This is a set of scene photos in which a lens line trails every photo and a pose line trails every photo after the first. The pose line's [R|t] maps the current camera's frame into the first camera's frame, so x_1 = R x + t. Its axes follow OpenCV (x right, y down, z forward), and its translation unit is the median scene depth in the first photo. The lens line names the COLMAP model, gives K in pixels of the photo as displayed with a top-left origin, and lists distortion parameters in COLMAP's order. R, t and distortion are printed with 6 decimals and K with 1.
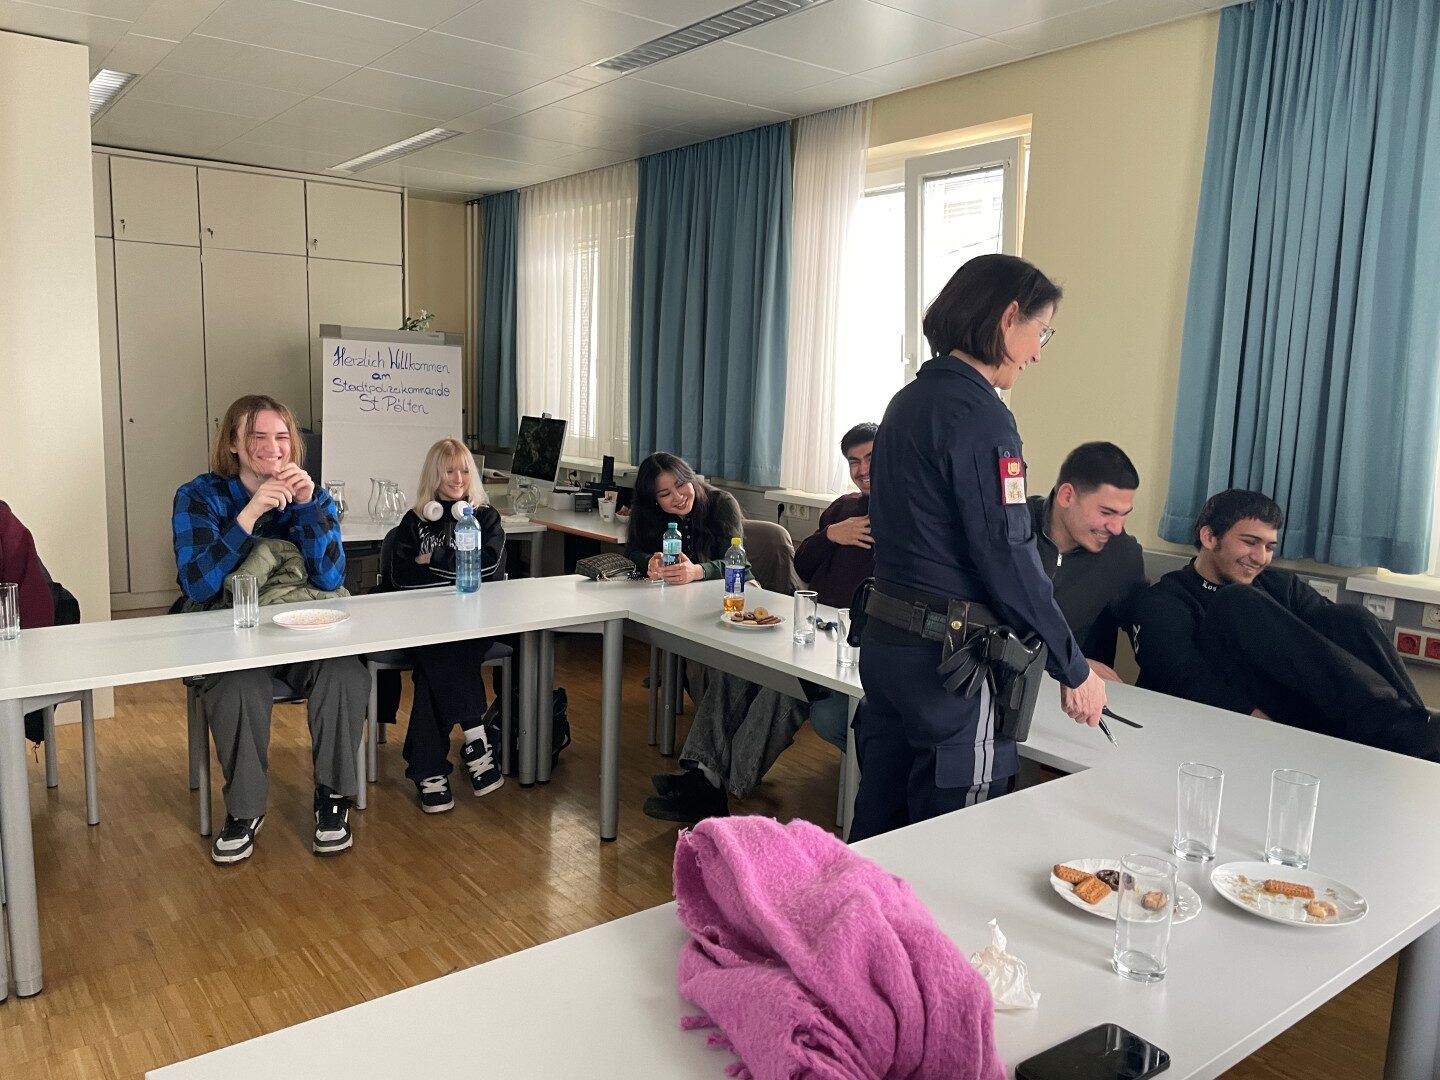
lens RADIAL K [[1092.9, 0, 720.0], [0, 1092.9, 540.0], [0, 0, 1]] dist [0.080785, -0.109655]
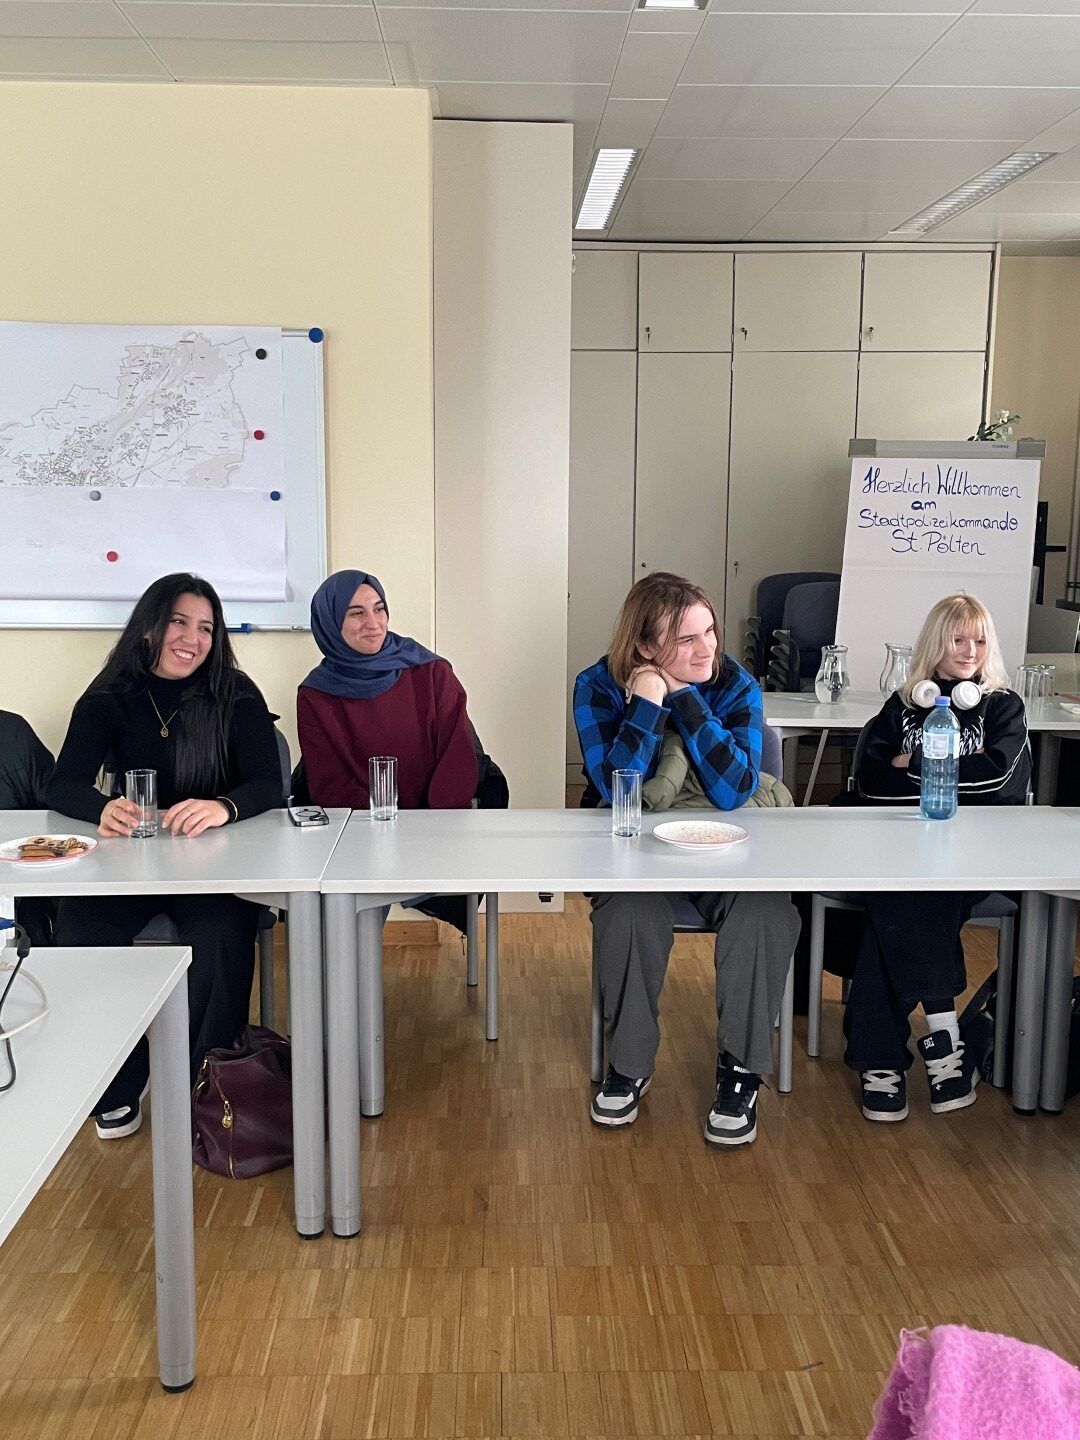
lens RADIAL K [[1419.4, 0, 540.0], [0, 1419.4, 720.0], [0, 0, 1]] dist [0.058125, -0.024576]
pose [[0.807715, 0.068540, -0.585576, 0.086885], [-0.064991, 0.997517, 0.027112, -0.021434], [0.585981, 0.016159, 0.810164, 0.115694]]
